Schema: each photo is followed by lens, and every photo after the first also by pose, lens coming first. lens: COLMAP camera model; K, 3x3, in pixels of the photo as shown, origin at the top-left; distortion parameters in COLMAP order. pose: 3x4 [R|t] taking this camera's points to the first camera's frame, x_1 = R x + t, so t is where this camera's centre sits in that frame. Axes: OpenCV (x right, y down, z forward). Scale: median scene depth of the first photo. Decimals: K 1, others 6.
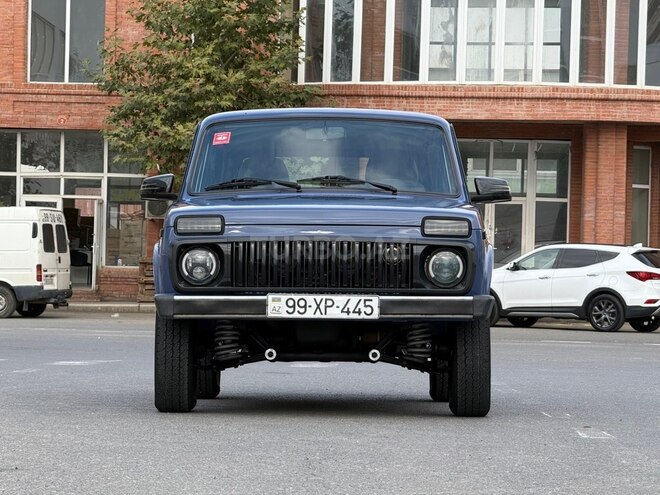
lens RADIAL K [[2367.6, 0, 331.3], [0, 2367.6, 248.5], [0, 0, 1]] dist [0.315175, 0.000000]
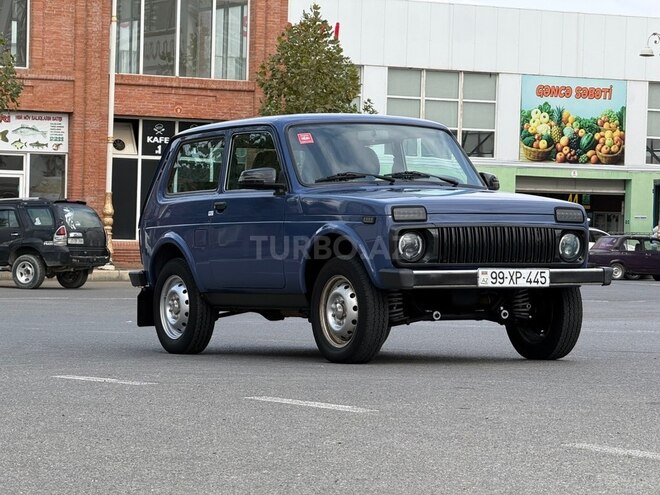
lens RADIAL K [[2367.6, 0, 330.8], [0, 2367.6, 251.3], [0, 0, 1]] dist [0.315175, 0.000000]
pose [[0.851954, -0.008047, 0.523554, -0.690526], [-0.003840, 0.999759, 0.021616, -0.015657], [-0.523602, -0.020426, 0.851718, -0.040528]]
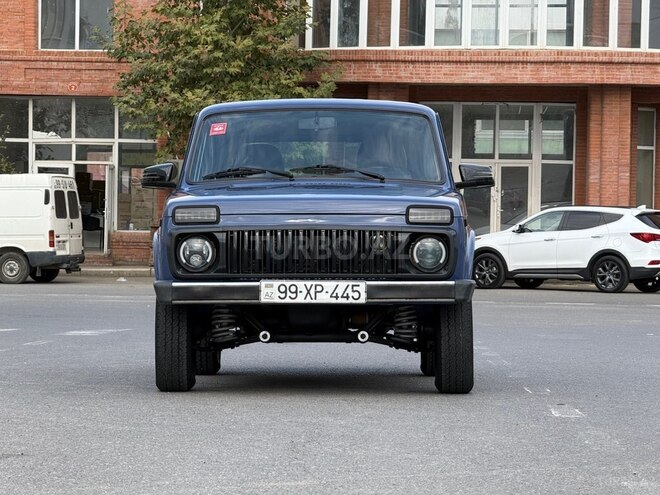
lens RADIAL K [[2367.6, 0, 329.6], [0, 2367.6, 246.1], [0, 0, 1]] dist [0.315175, 0.000000]
pose [[0.999946, -0.007842, -0.006874, 0.010261], [0.007963, 0.999812, 0.017676, -0.013172], [0.006734, -0.017729, 0.999820, -0.052148]]
